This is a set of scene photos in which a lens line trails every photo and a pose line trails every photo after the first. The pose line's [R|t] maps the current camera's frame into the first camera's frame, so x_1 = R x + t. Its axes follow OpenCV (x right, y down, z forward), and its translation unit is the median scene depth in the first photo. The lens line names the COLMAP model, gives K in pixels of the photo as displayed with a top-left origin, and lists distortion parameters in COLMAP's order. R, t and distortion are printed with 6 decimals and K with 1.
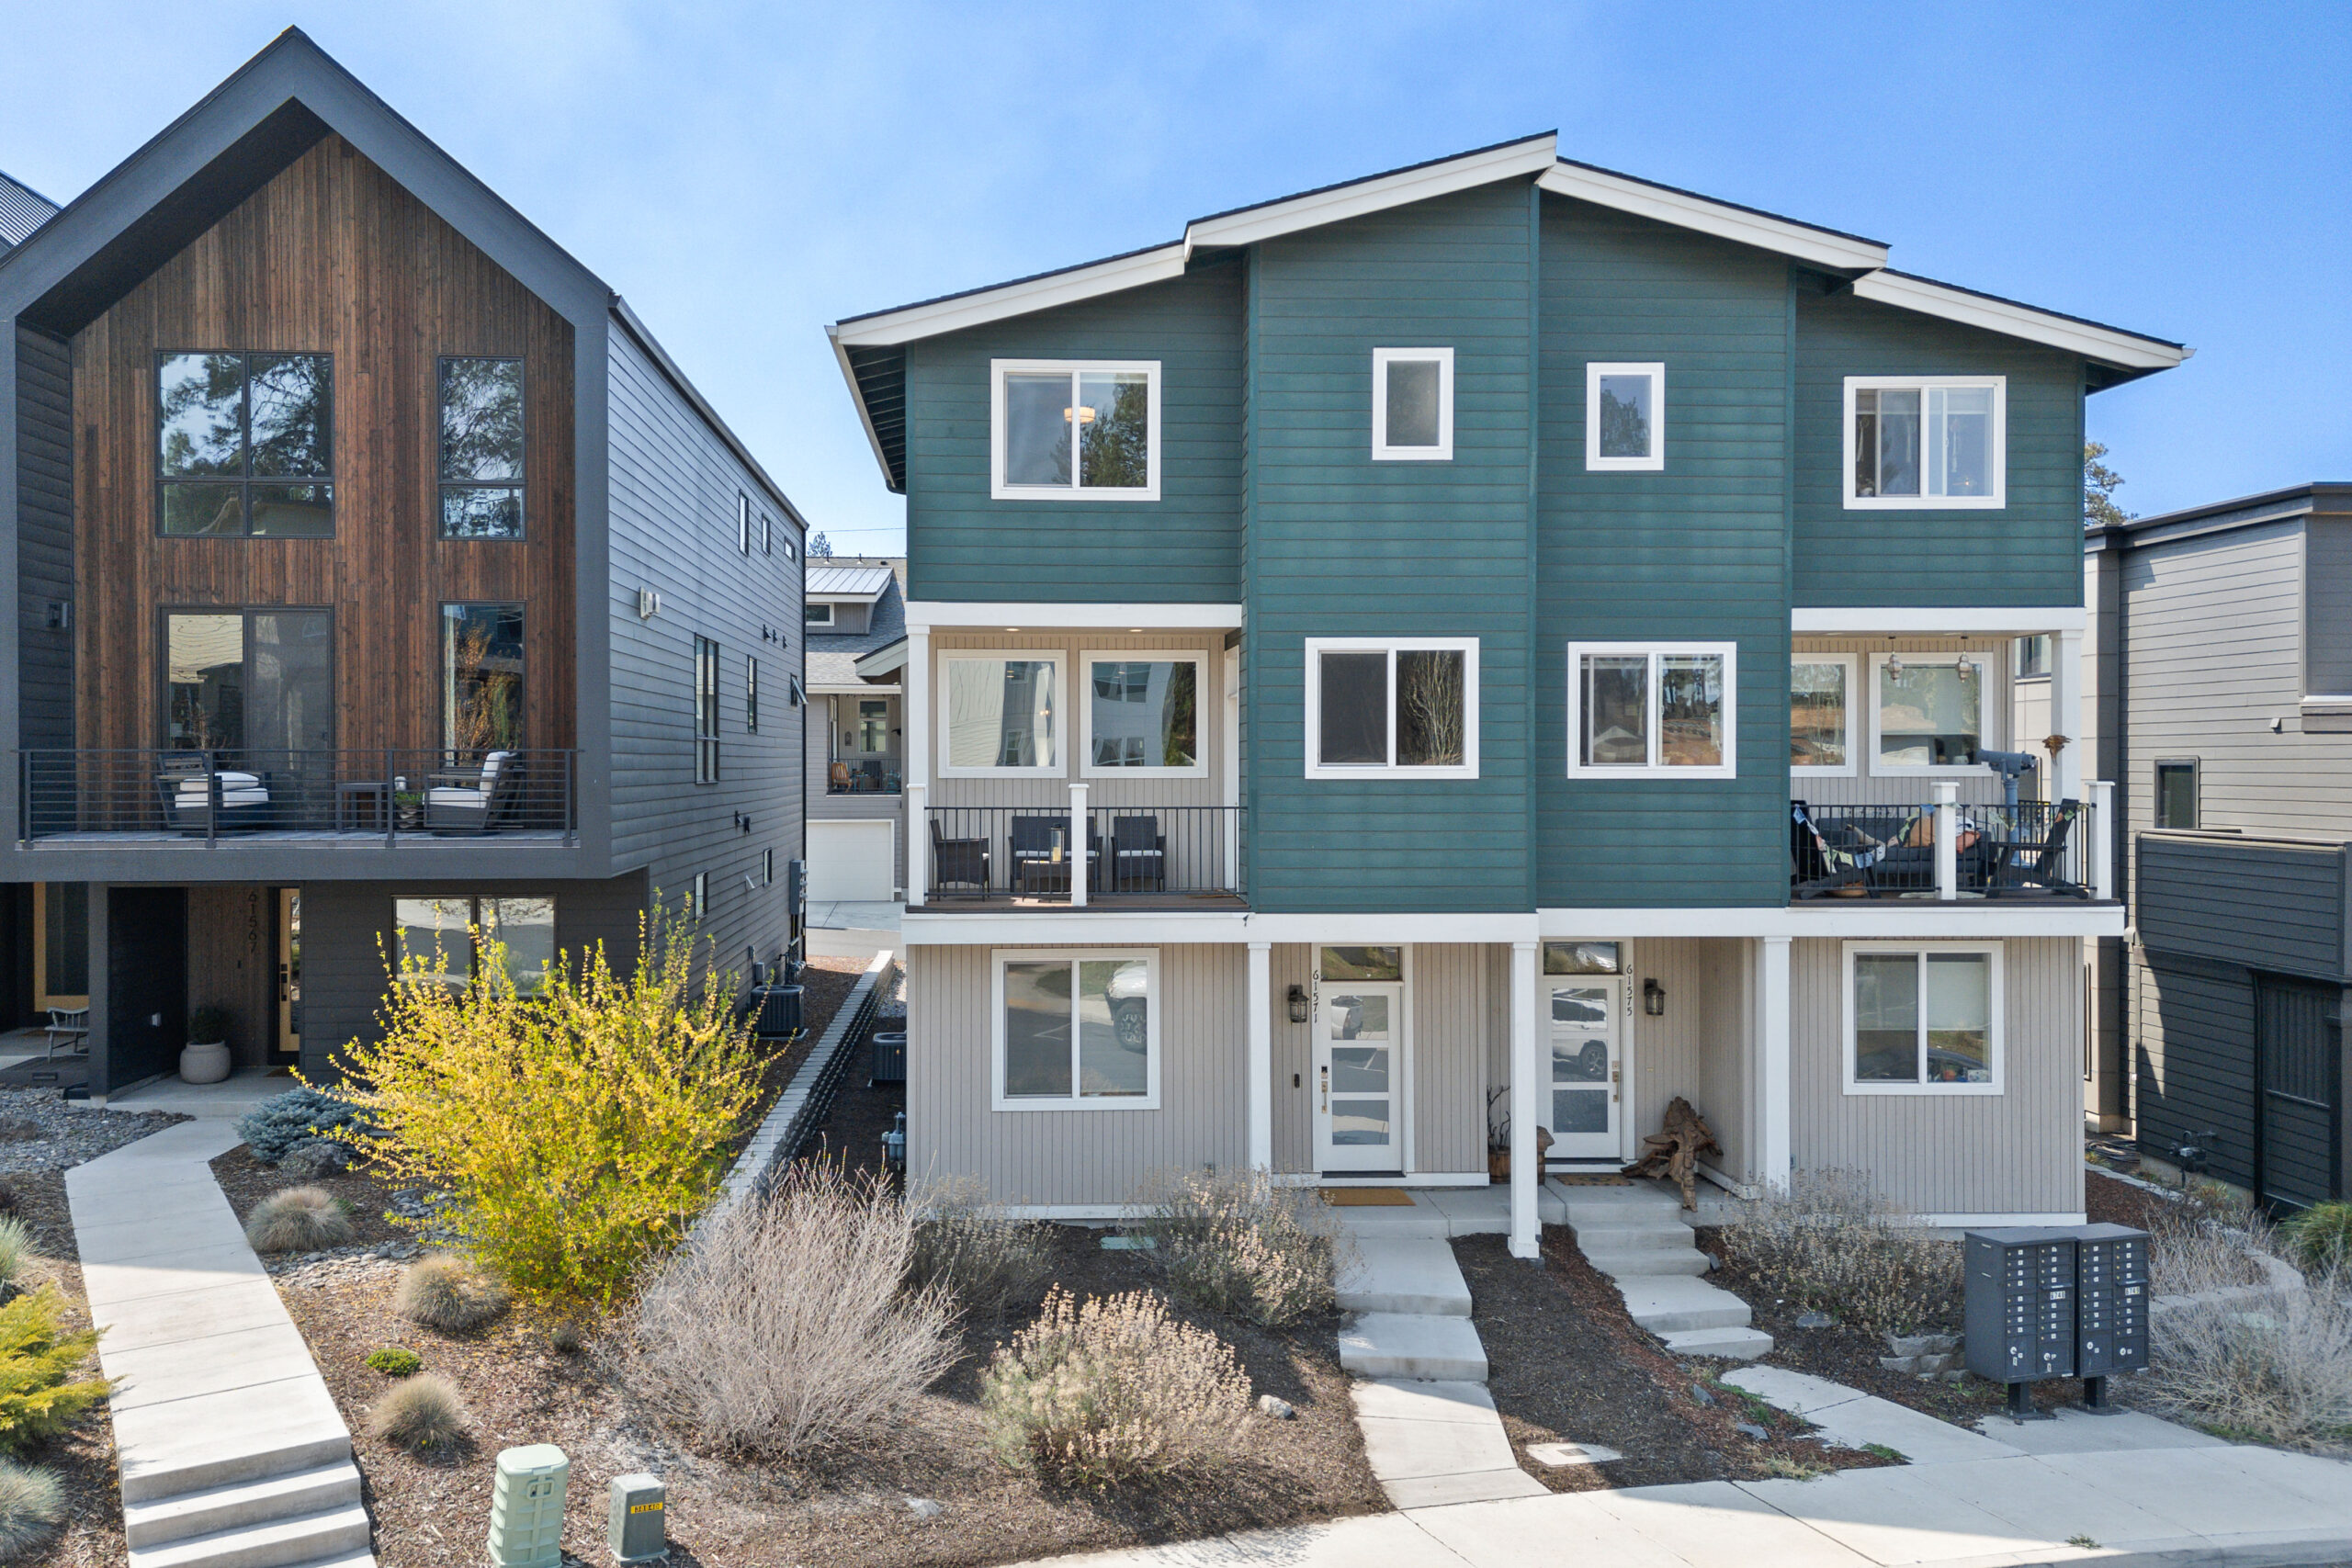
lens RADIAL K [[1767.8, 0, 1116.2], [0, 1767.8, 794.9], [0, 0, 1]] dist [0.074179, -0.072959]
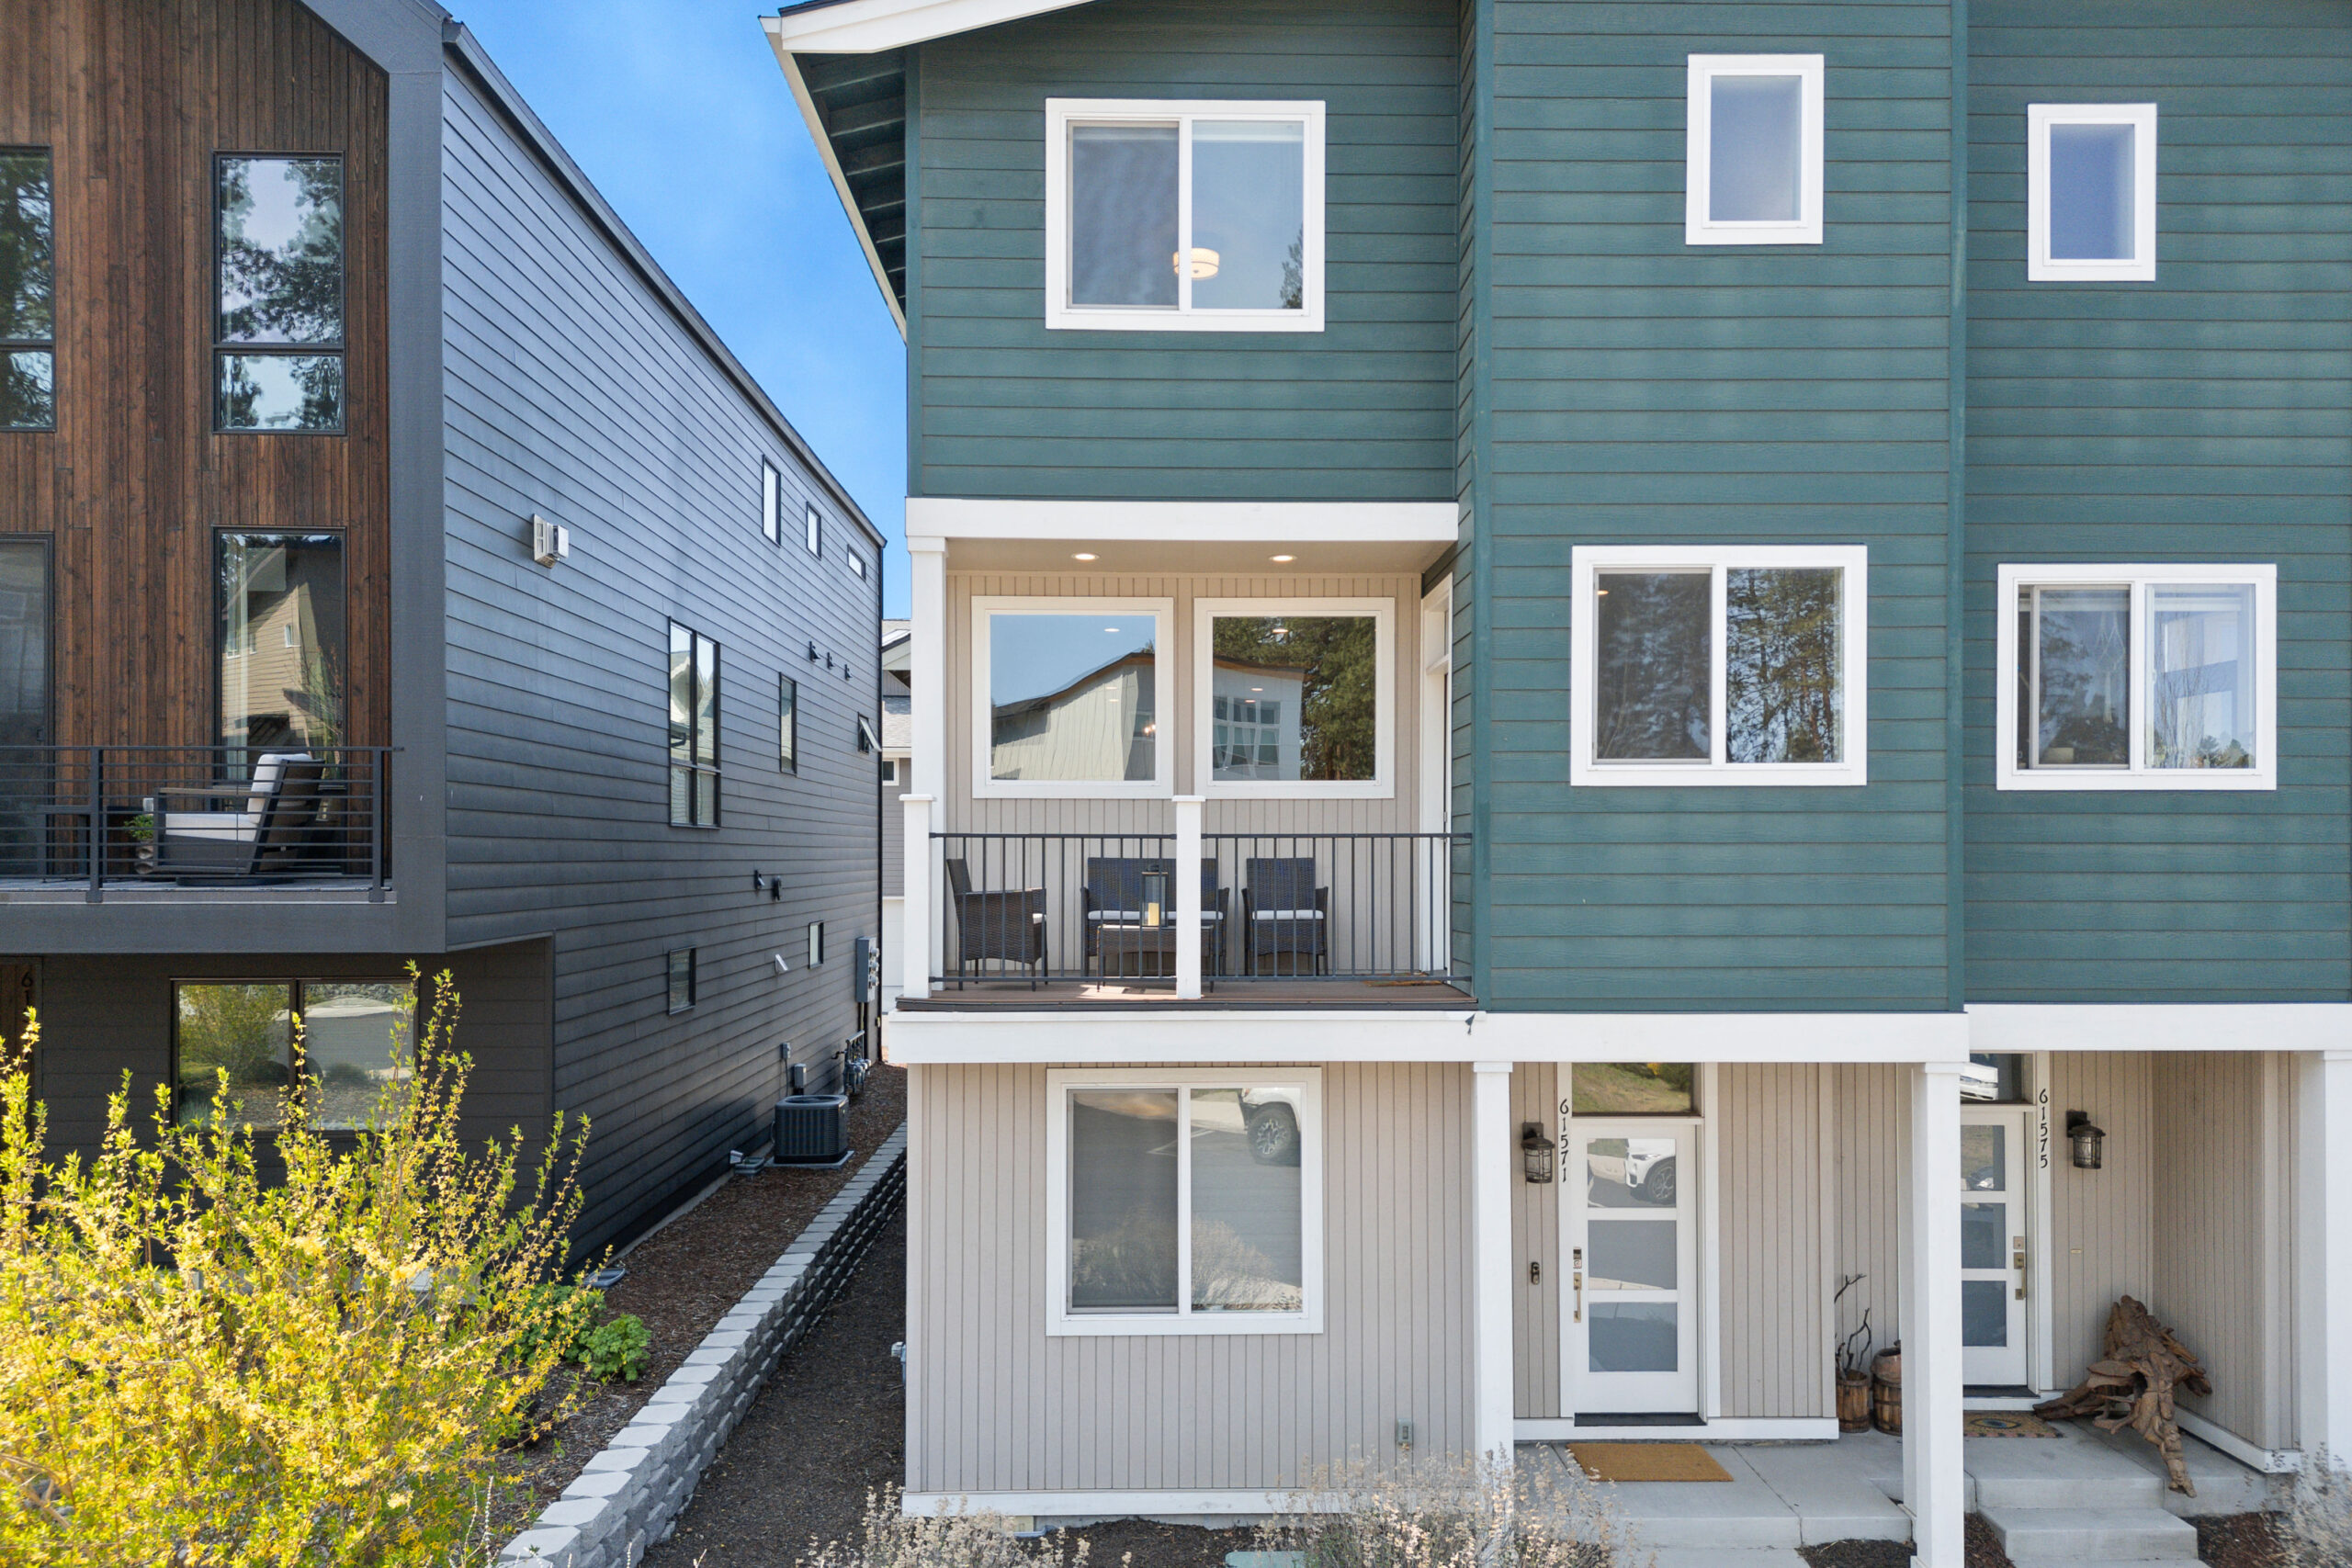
lens RADIAL K [[1655.7, 0, 1186.0], [0, 1655.7, 863.7], [0, 0, 1]] dist [0.042684, -0.031660]
pose [[0.999330, -0.000601, -0.036596, -0.001560], [0.000142, 0.999921, -0.012551, 0.023021], [0.036601, 0.012537, 0.999251, 0.419058]]
